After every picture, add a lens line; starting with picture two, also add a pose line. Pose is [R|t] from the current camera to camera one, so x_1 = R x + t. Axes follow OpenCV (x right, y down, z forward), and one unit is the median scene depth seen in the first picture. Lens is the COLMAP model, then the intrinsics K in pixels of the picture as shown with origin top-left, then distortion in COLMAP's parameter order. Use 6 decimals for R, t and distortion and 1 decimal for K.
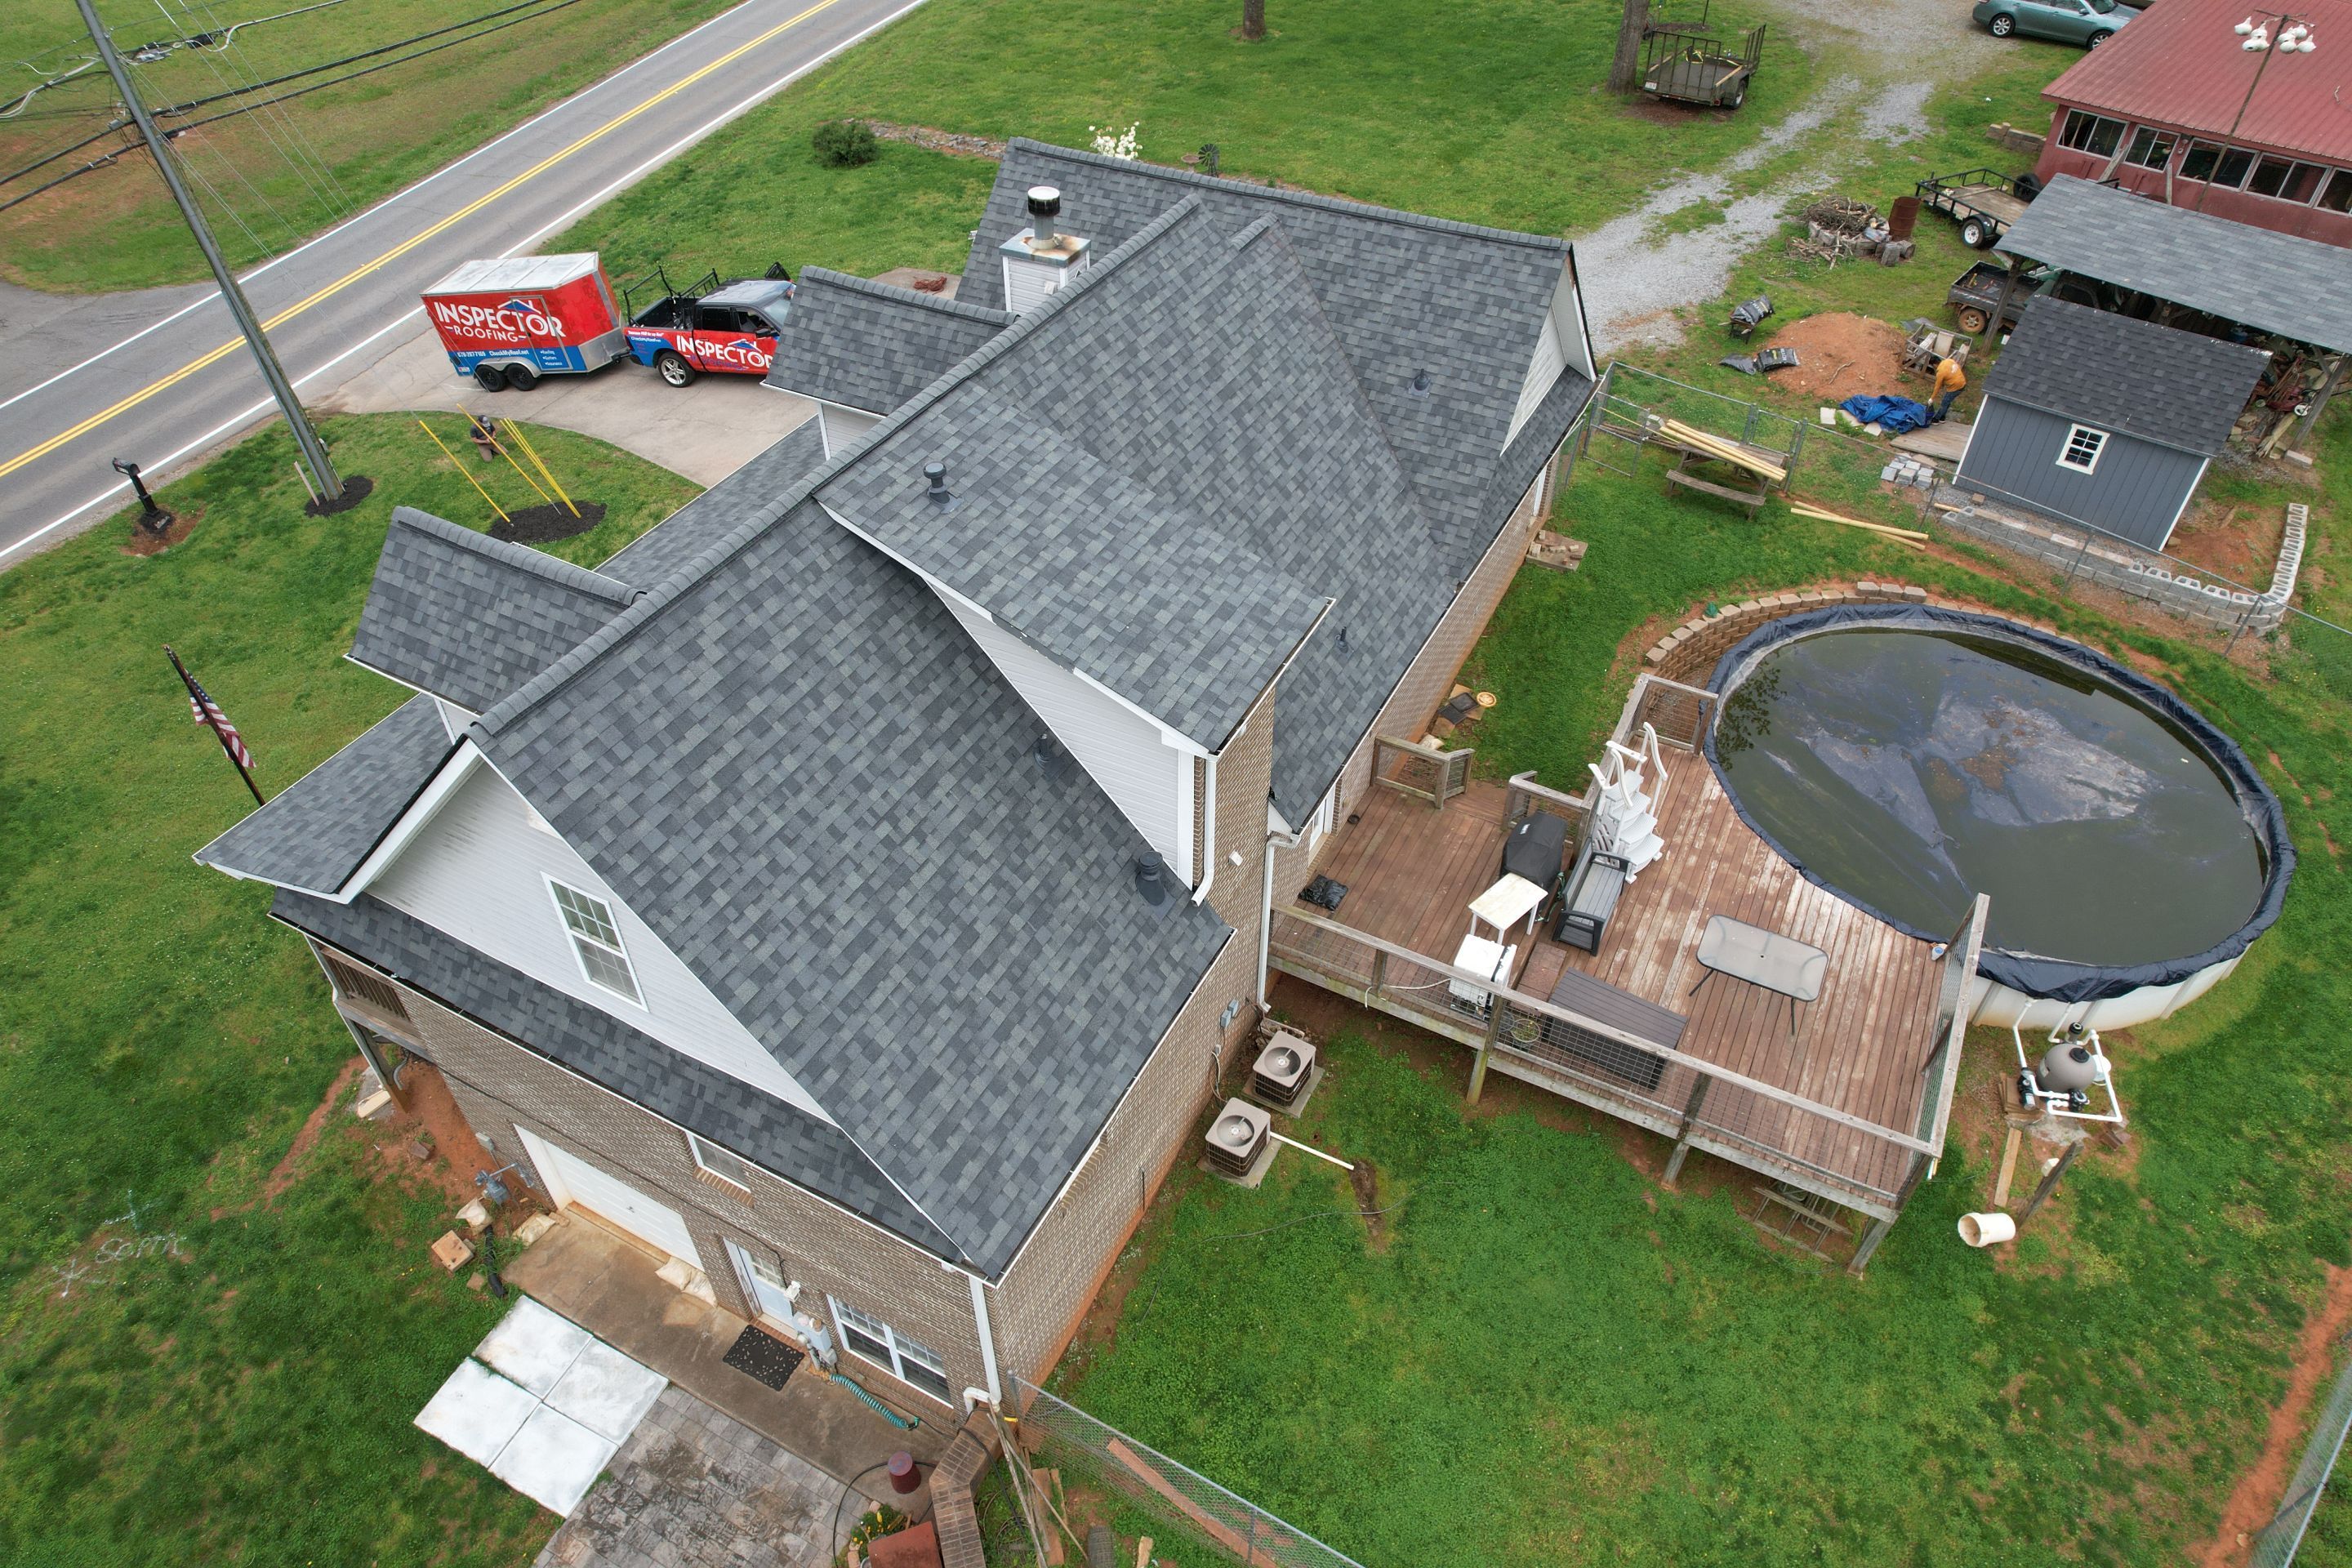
lens RADIAL K [[1504.1, 0, 1179.1], [0, 1504.1, 785.5], [0, 0, 1]] dist [-0.078676, 0.070393]
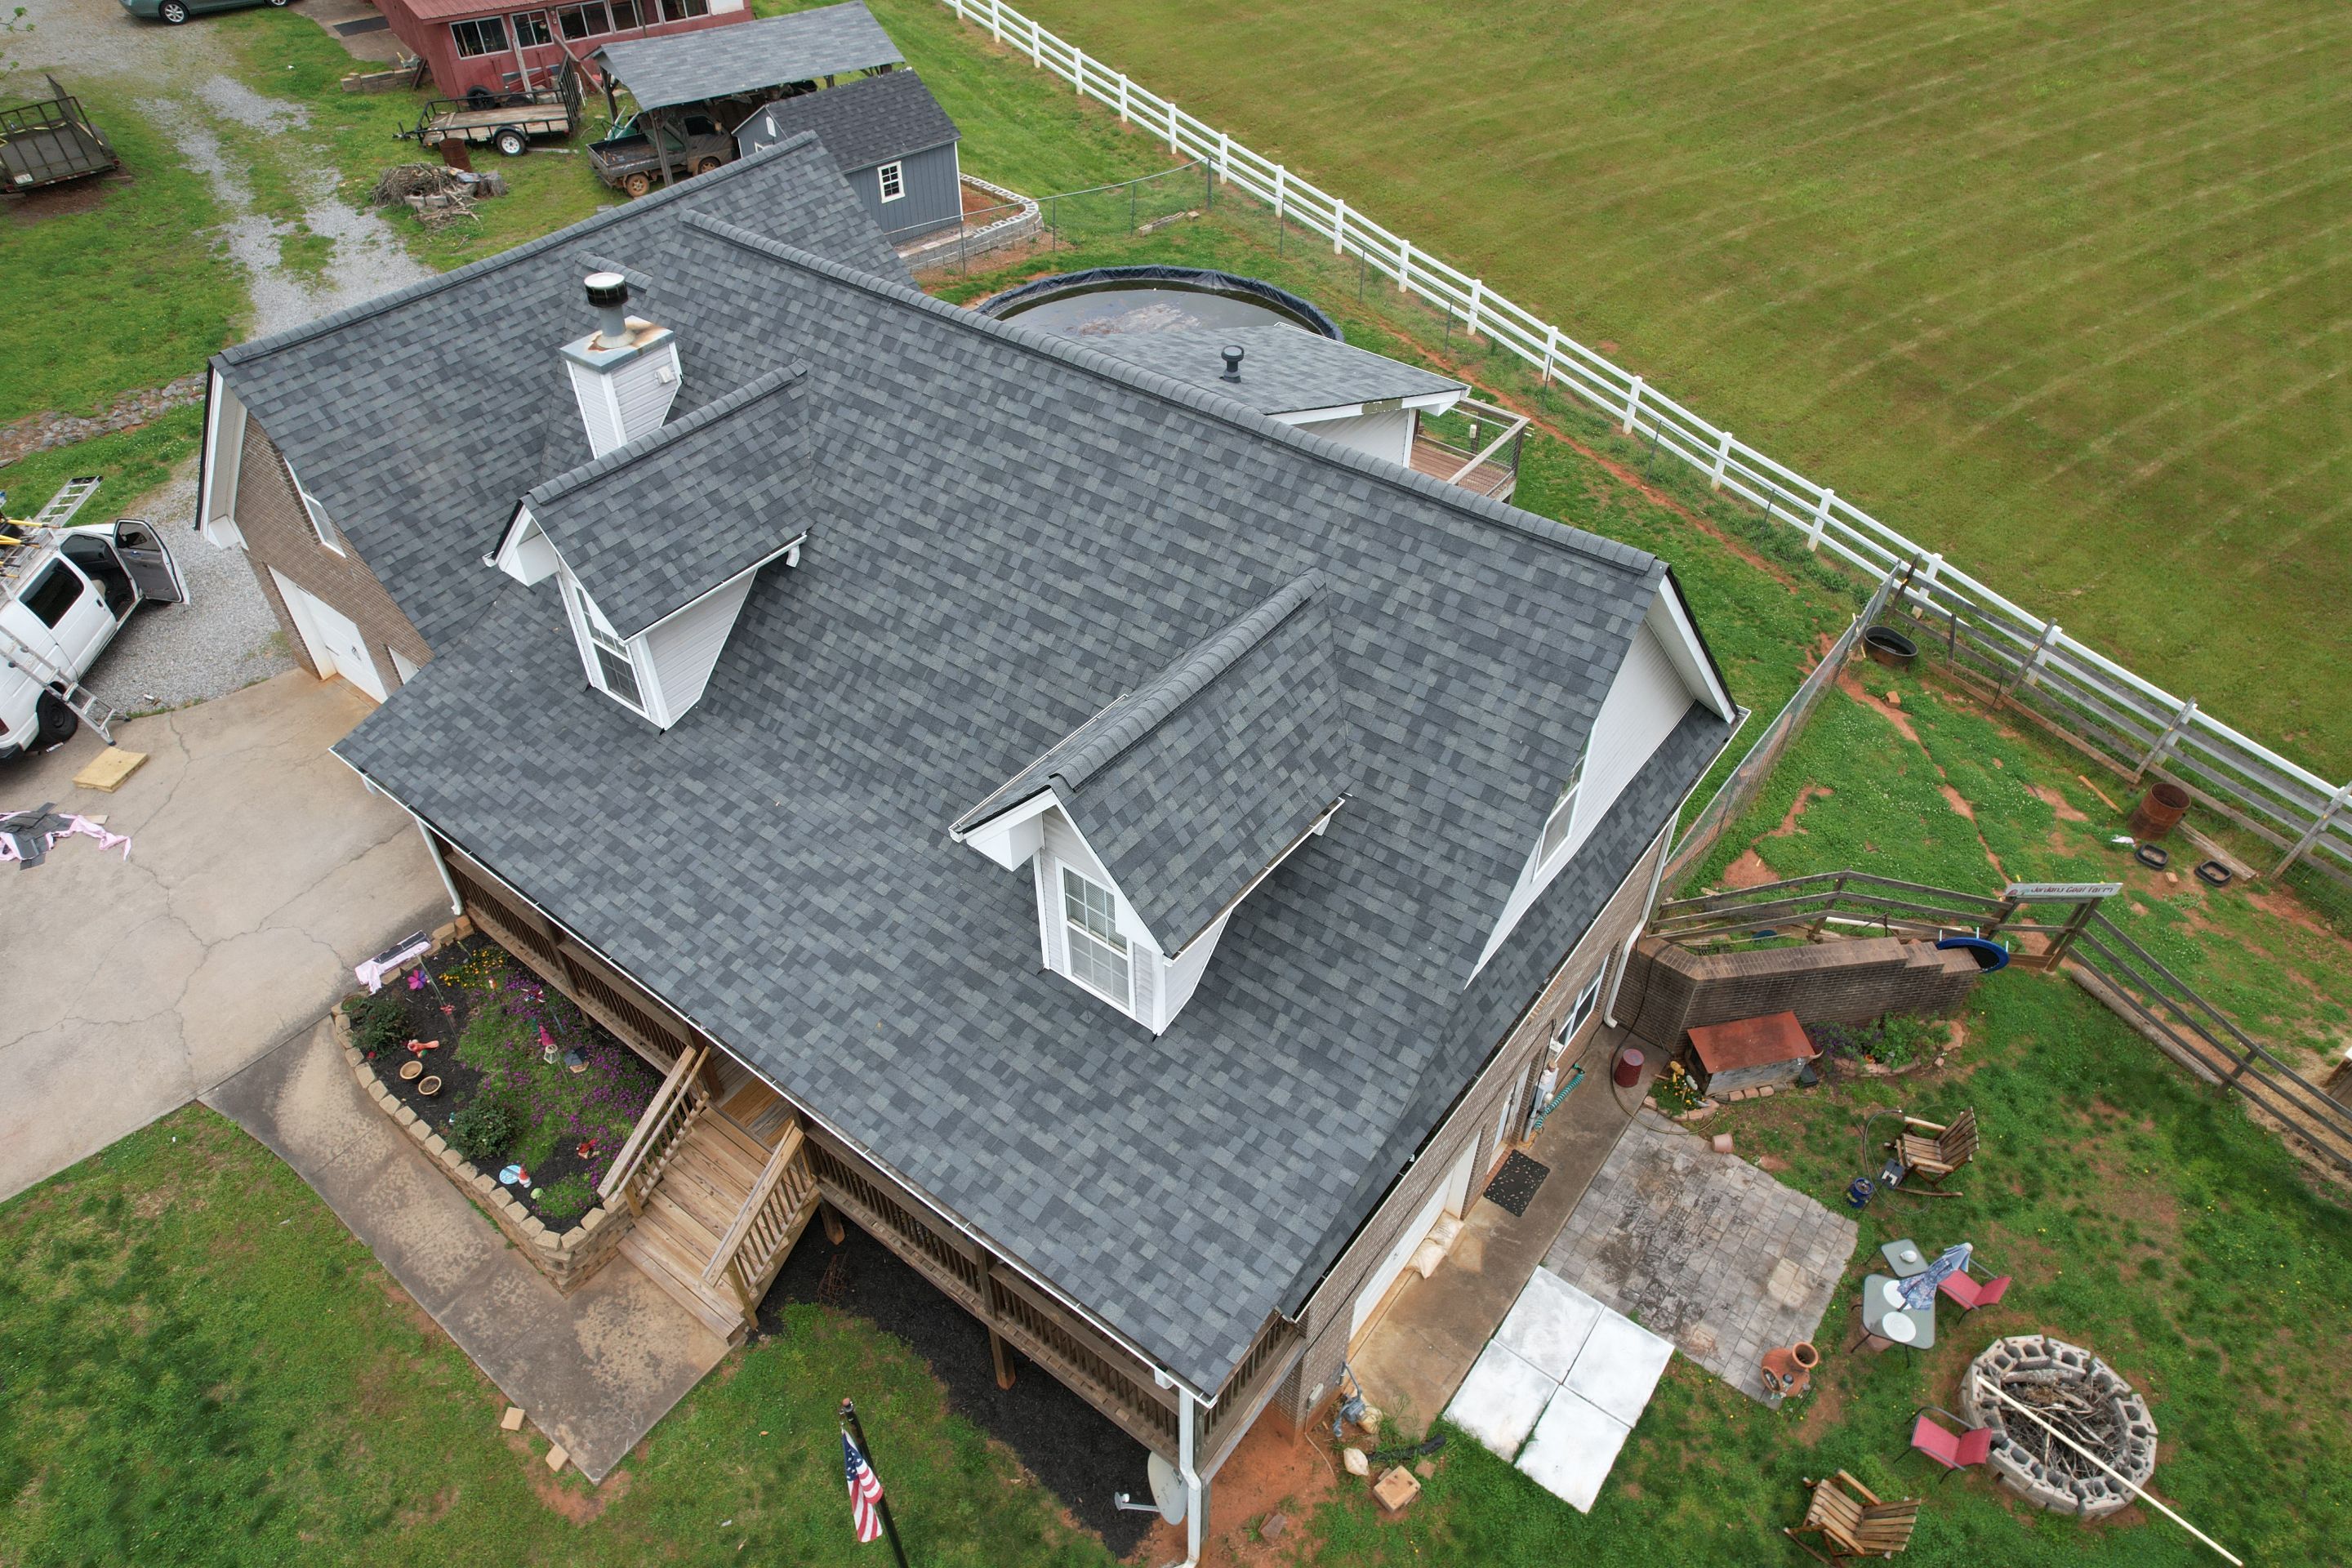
lens RADIAL K [[1504.1, 0, 1175.1], [0, 1504.1, 784.7], [0, 0, 1]] dist [-0.078676, 0.070393]
pose [[0.168648, -0.662032, 0.730254, -0.816763], [0.664787, 0.623395, 0.411627, -0.348297], [-0.727748, 0.416043, 0.545244, 0.435248]]
